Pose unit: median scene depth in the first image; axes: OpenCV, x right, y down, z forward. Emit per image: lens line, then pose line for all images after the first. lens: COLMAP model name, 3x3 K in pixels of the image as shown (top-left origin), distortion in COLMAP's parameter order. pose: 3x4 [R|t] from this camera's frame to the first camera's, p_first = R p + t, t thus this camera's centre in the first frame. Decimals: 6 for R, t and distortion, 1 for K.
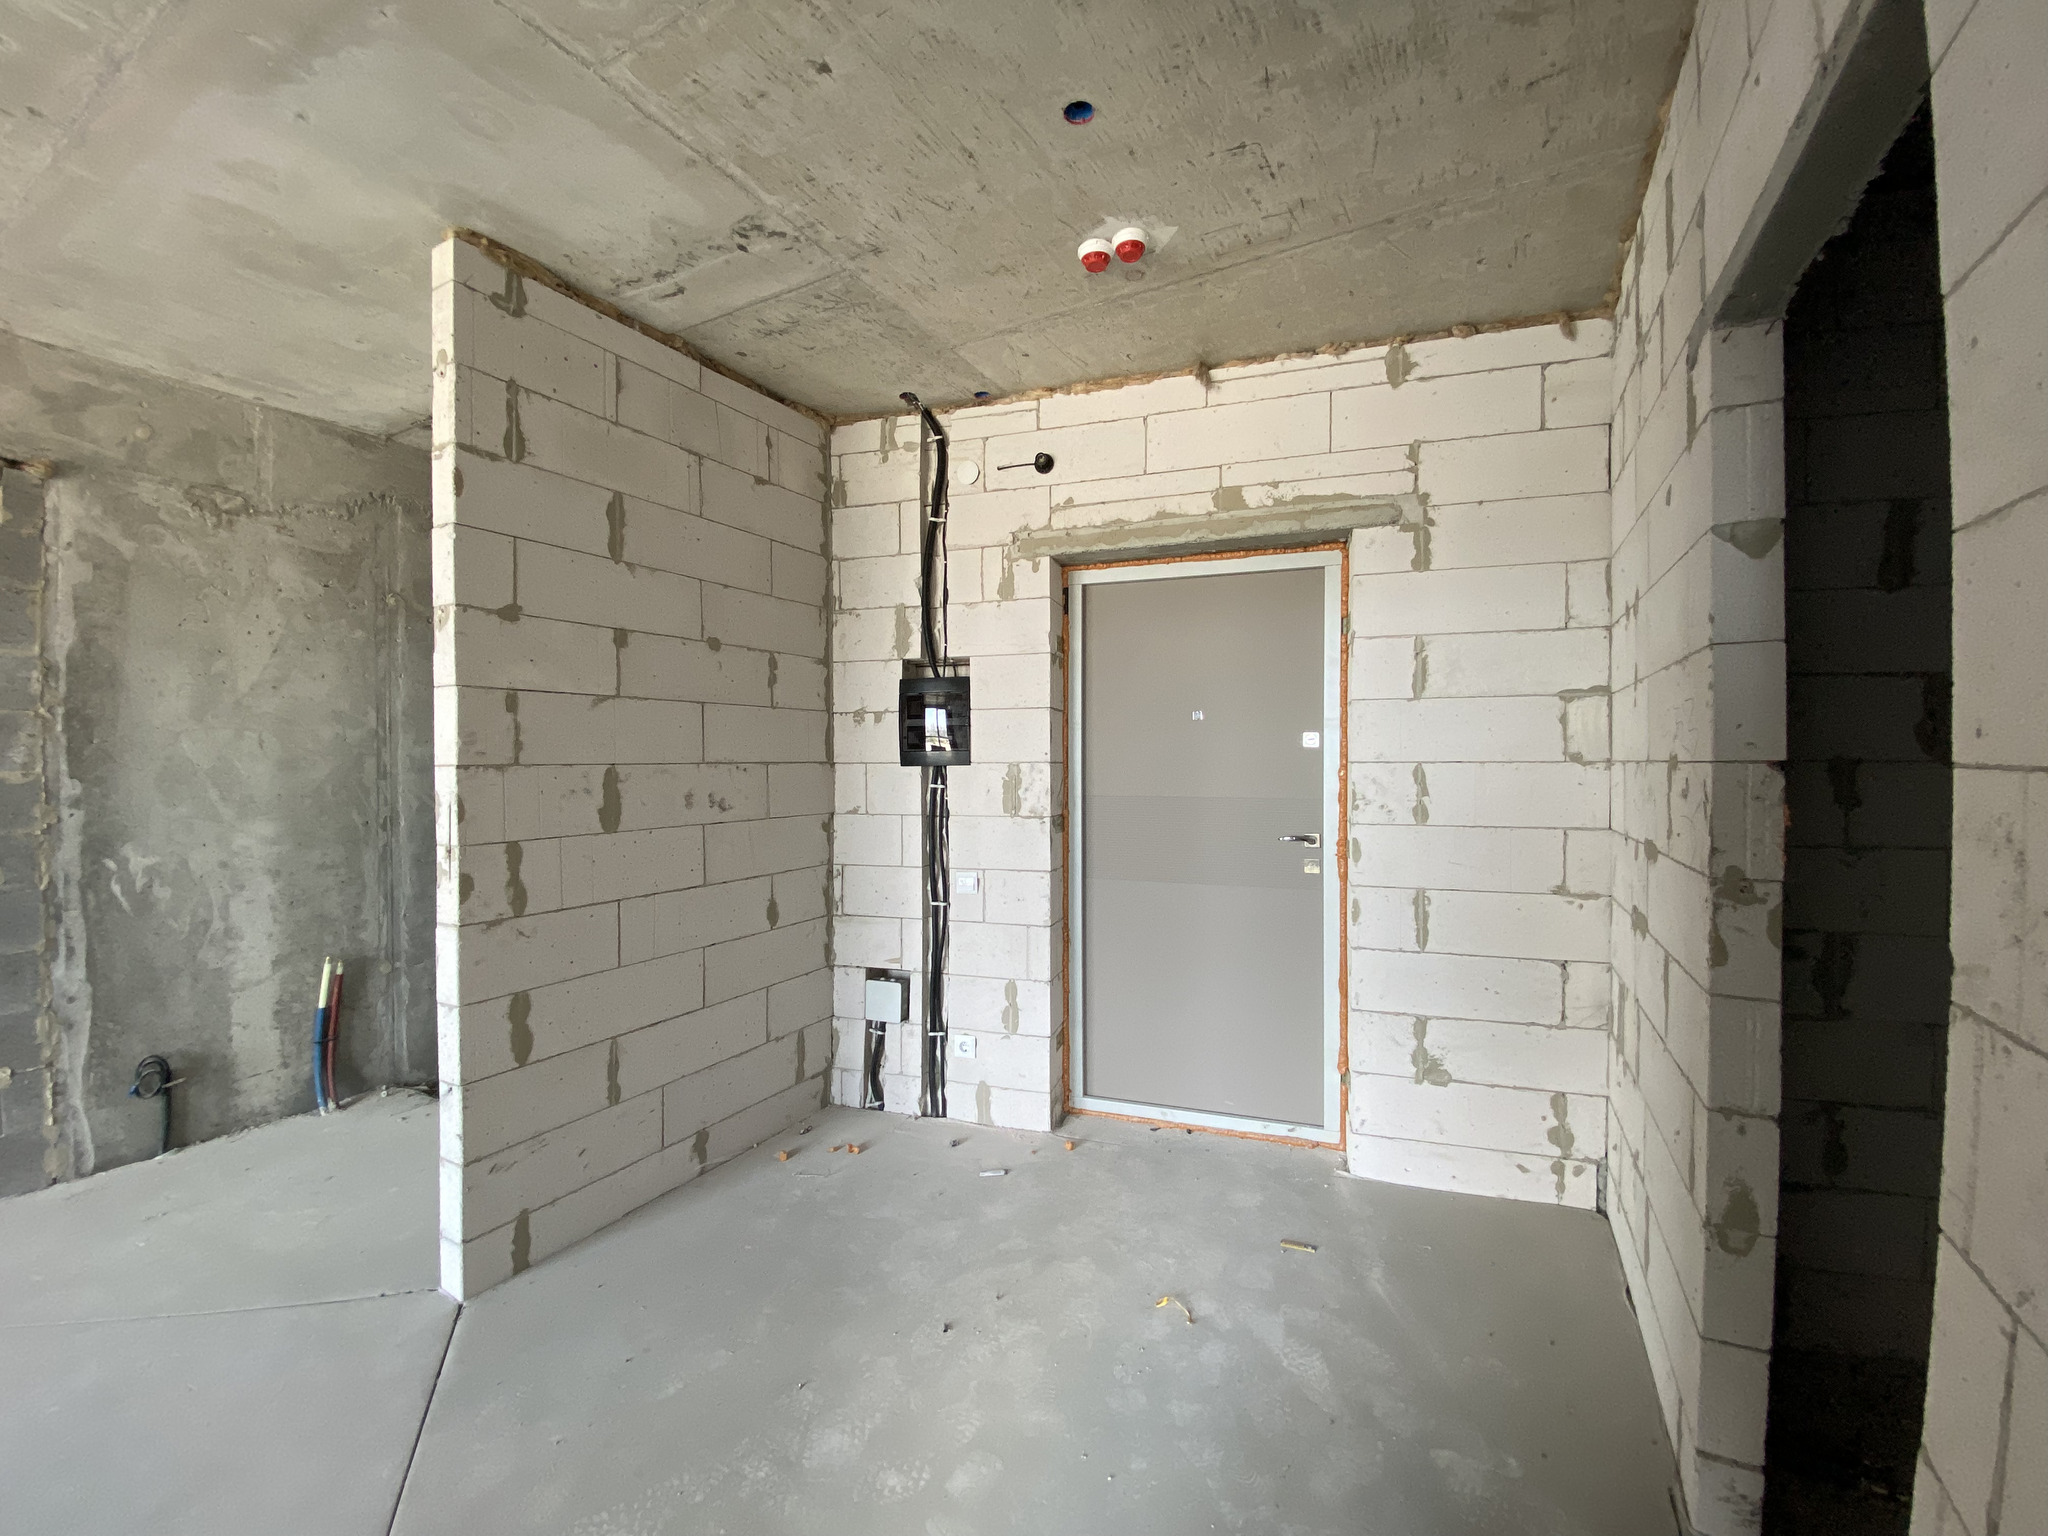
lens RADIAL K [[826.1, 0, 1019.6], [0, 826.1, 774.0], [0, 0, 1]] dist [0.016125, -0.017958]
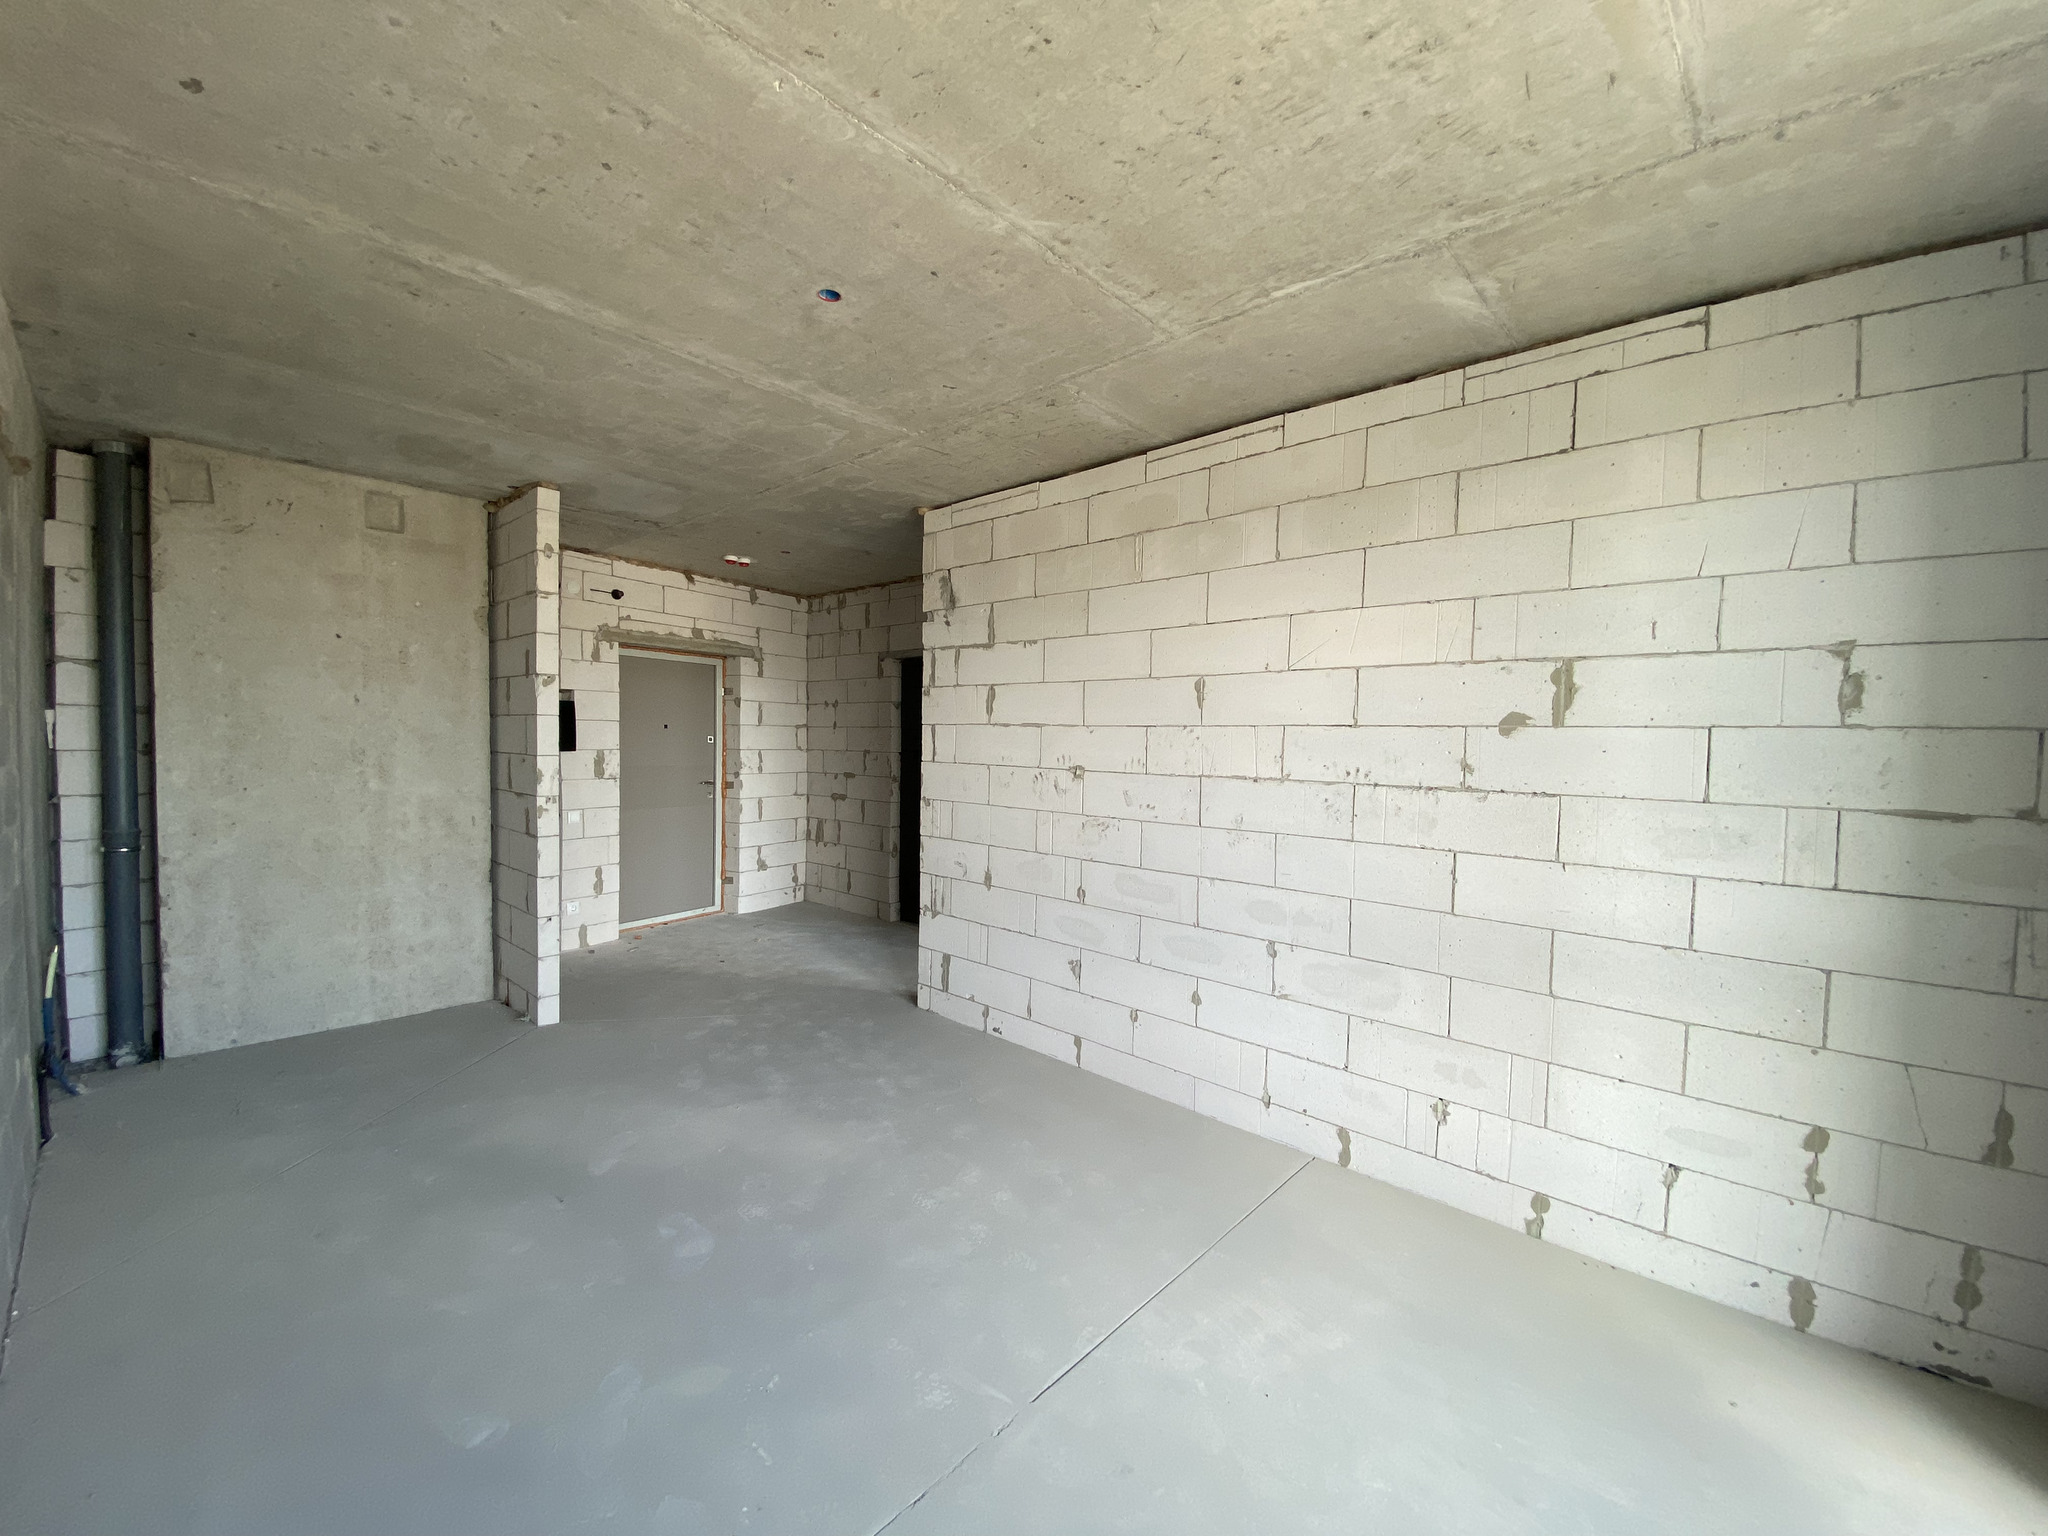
lens RADIAL K [[826.1, 0, 1002.2], [0, 826.1, 768.0], [0, 0, 1]] dist [0.016125, -0.017958]
pose [[0.274154, -0.025368, 0.961351, -1.937627], [-0.002361, 0.999631, 0.027051, -0.030054], [-0.961683, -0.009686, 0.273993, -0.488358]]
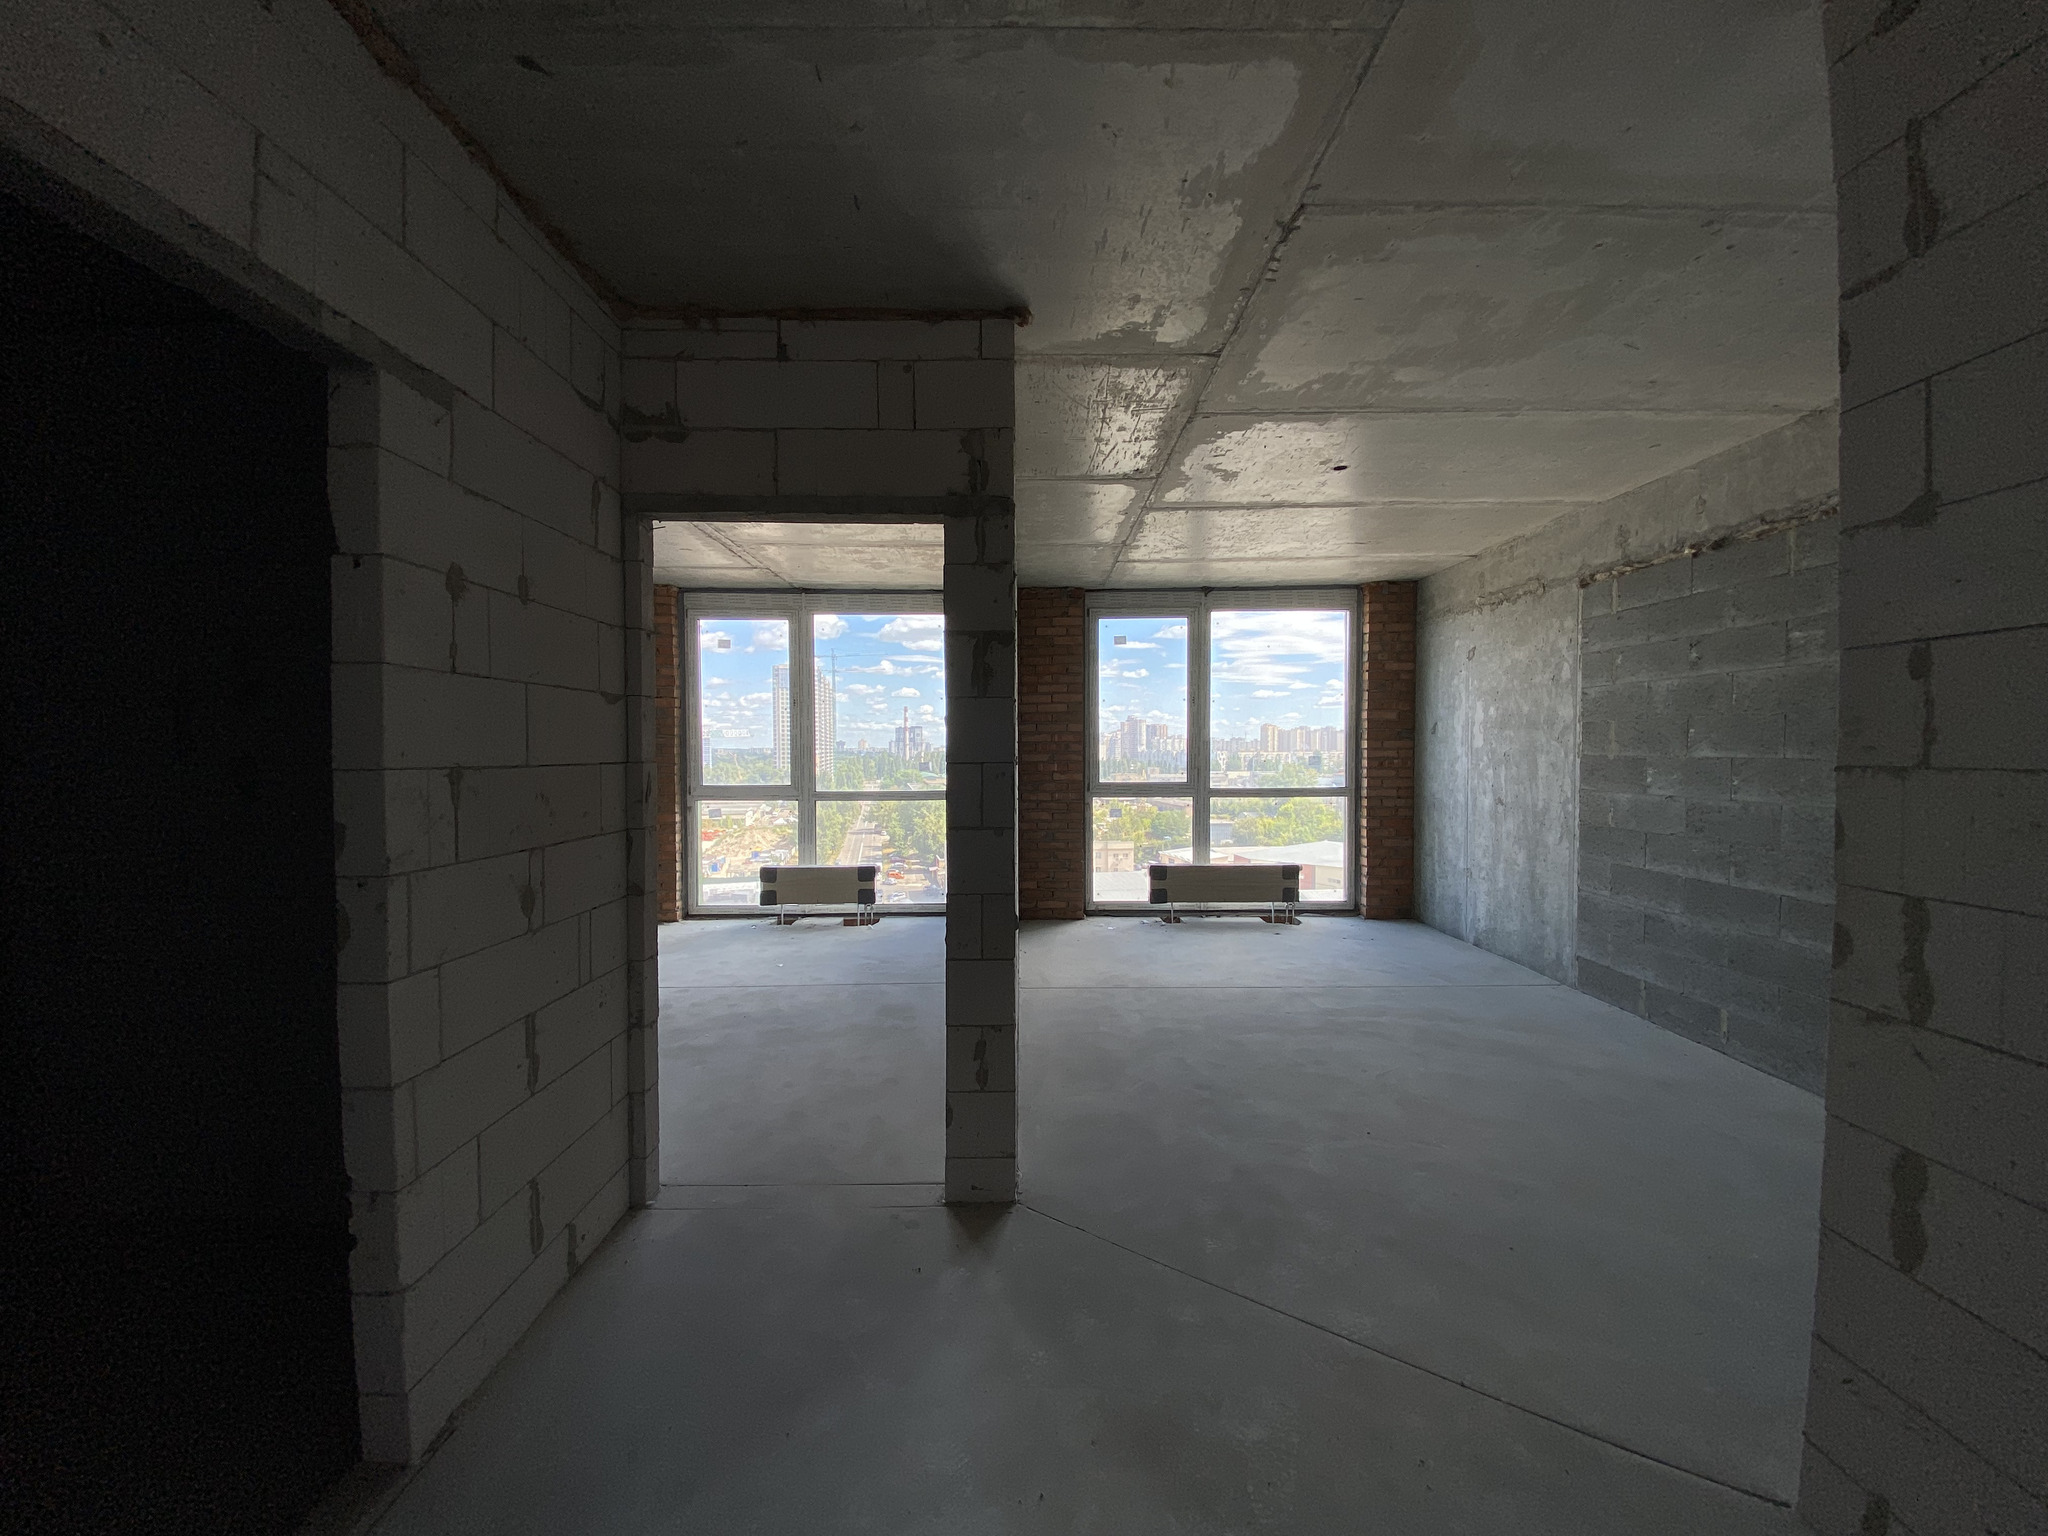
lens RADIAL K [[826.1, 0, 1022.8], [0, 826.1, 771.4], [0, 0, 1]] dist [0.016125, -0.017958]
pose [[-0.874241, 0.019195, -0.485113, 0.201096], [-0.001812, 0.999082, 0.042798, -0.028243], [0.485489, 0.038295, -0.873404, 1.043926]]
